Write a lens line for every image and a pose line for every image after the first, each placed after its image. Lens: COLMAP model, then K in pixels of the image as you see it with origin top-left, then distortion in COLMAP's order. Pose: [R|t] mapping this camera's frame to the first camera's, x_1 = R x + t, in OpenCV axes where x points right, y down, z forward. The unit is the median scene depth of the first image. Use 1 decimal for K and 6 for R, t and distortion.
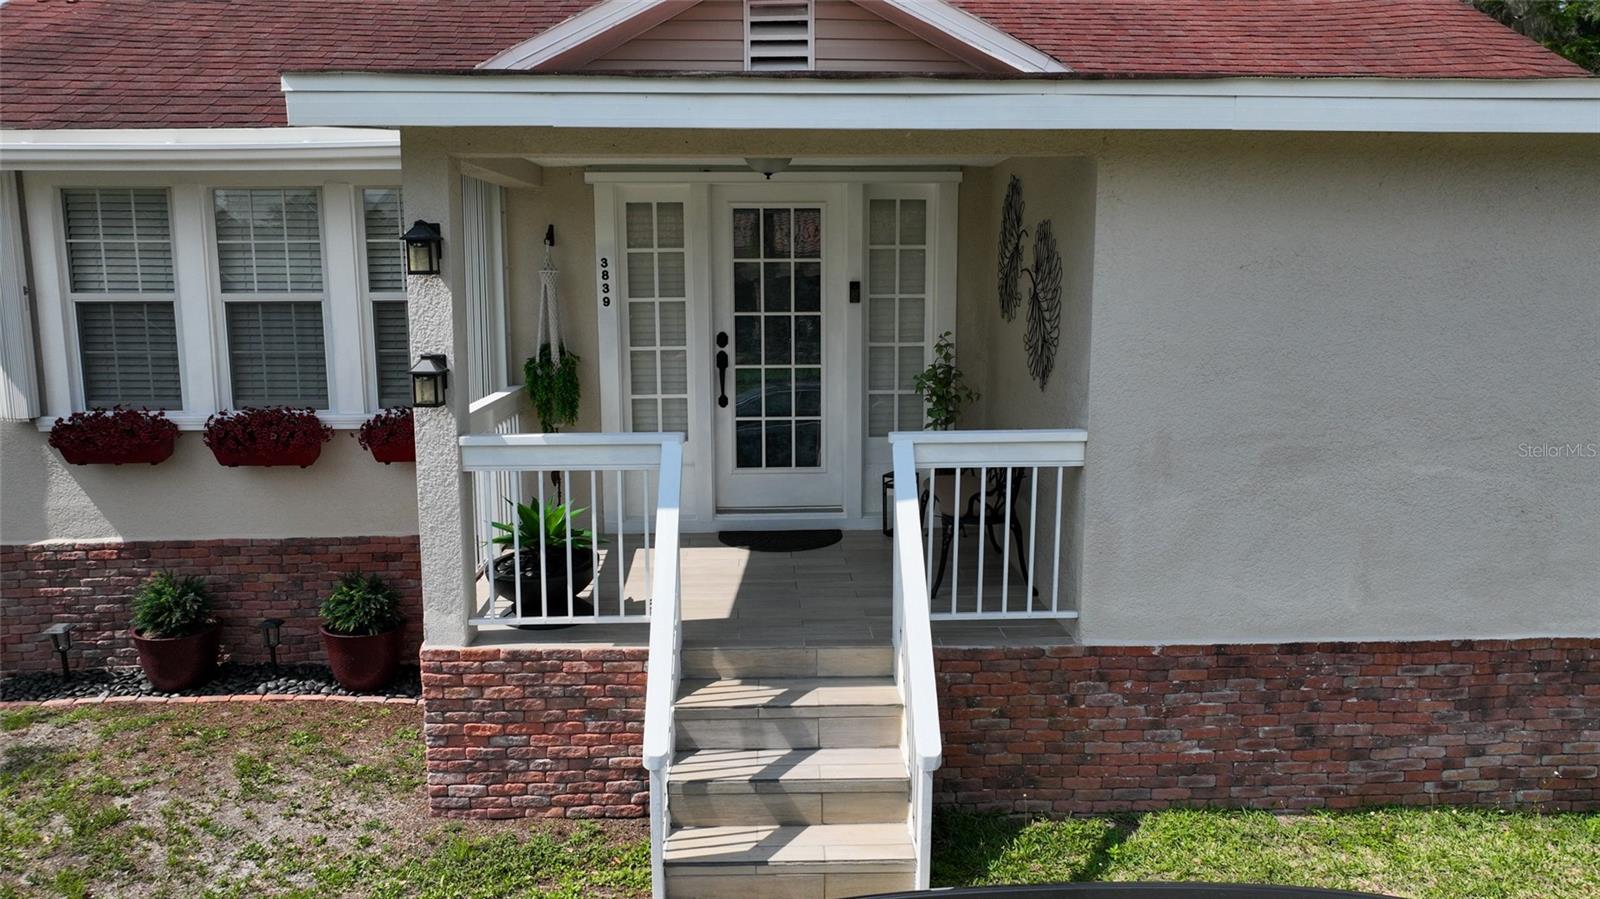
lens RADIAL K [[1119.8, 0, 800.0], [0, 1119.8, 449.5], [0, 0, 1]] dist [-0.002137, 0.018646]
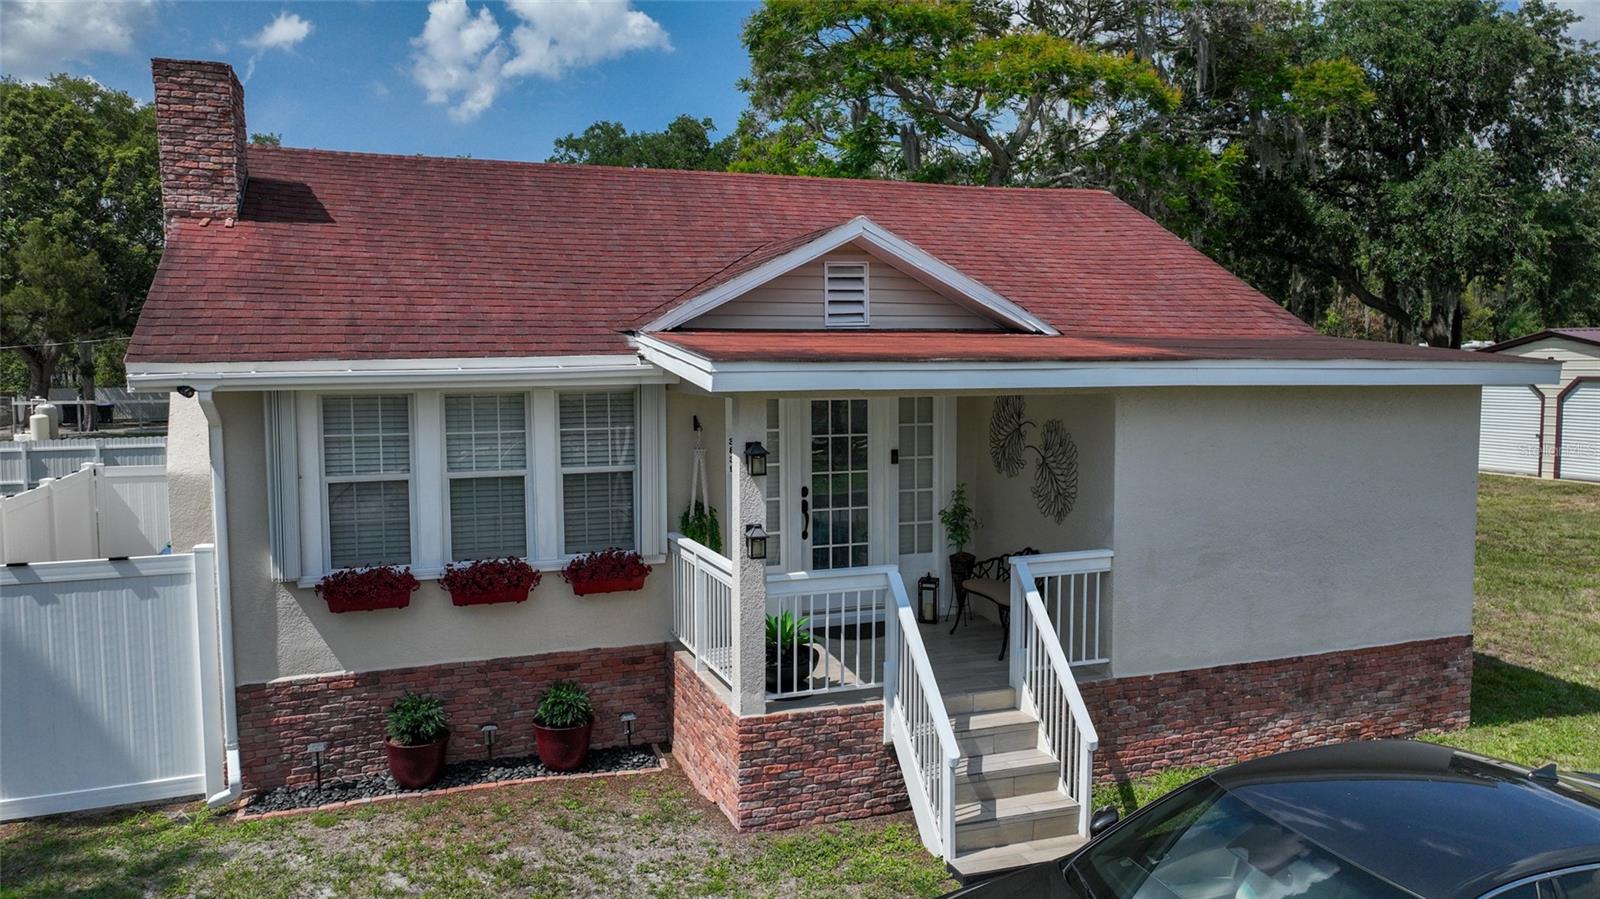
lens RADIAL K [[1121.7, 0, 800.0], [0, 1121.7, 449.5], [0, 0, 1]] dist [0.007847, -0.001548]
pose [[0.952628, -0.026353, 0.302993, -0.599017], [0.050233, 0.996190, -0.071292, -0.060255], [-0.299959, 0.083135, 0.950323, -0.417740]]
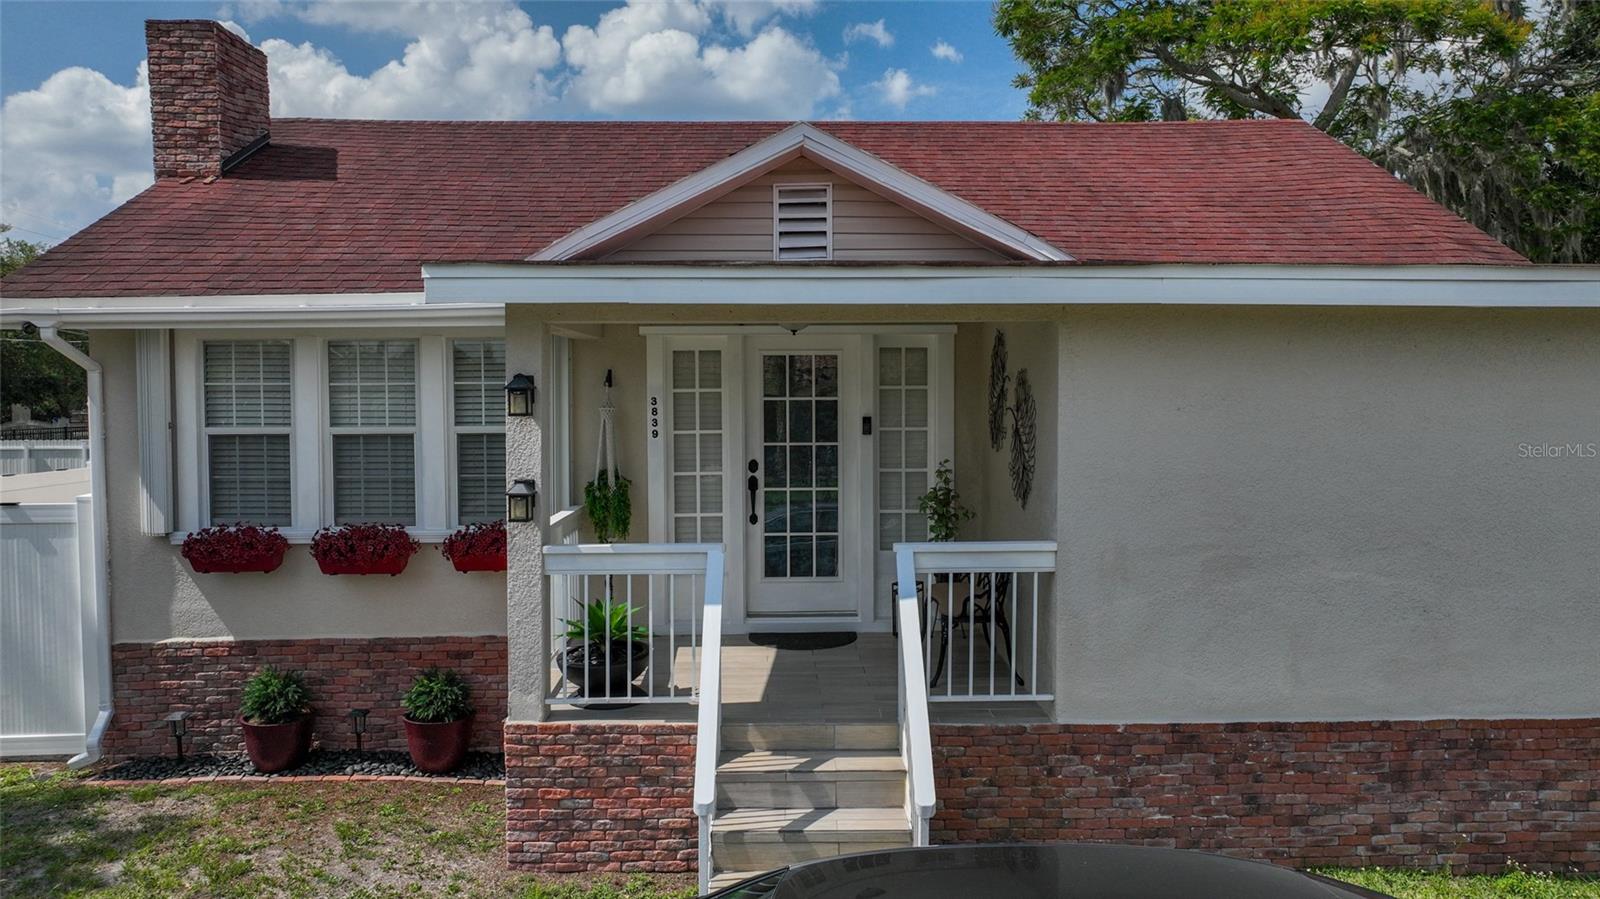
lens RADIAL K [[1119.8, 0, 800.0], [0, 1119.8, 449.5], [0, 0, 1]] dist [-0.002137, 0.018646]
pose [[0.999856, -0.000025, -0.016976, -0.001305], [-0.001818, 0.994090, -0.108546, 0.012983], [0.016878, 0.108561, 0.993946, -0.187516]]
